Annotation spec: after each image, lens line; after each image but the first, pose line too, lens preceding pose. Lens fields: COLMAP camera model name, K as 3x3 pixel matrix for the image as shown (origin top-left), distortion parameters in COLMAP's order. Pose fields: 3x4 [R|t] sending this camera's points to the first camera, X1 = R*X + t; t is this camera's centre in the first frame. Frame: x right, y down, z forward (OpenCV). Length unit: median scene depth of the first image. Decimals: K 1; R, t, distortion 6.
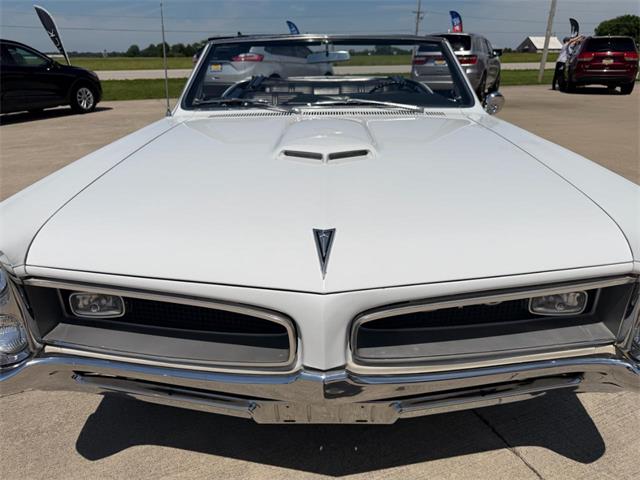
lens RADIAL K [[456.9, 0, 332.3], [0, 456.9, 235.7], [0, 0, 1]] dist [0.027752, -0.044147]
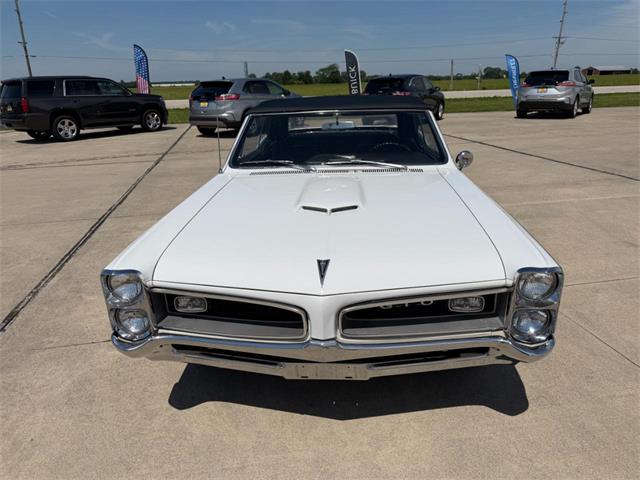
lens RADIAL K [[456.9, 0, 324.1], [0, 456.9, 233.7], [0, 0, 1]] dist [0.027752, -0.044147]
pose [[0.997348, -0.004572, -0.072638, 0.100254], [0.000752, 0.998619, -0.052531, -0.018985], [0.072778, 0.052337, 0.995974, -0.665943]]
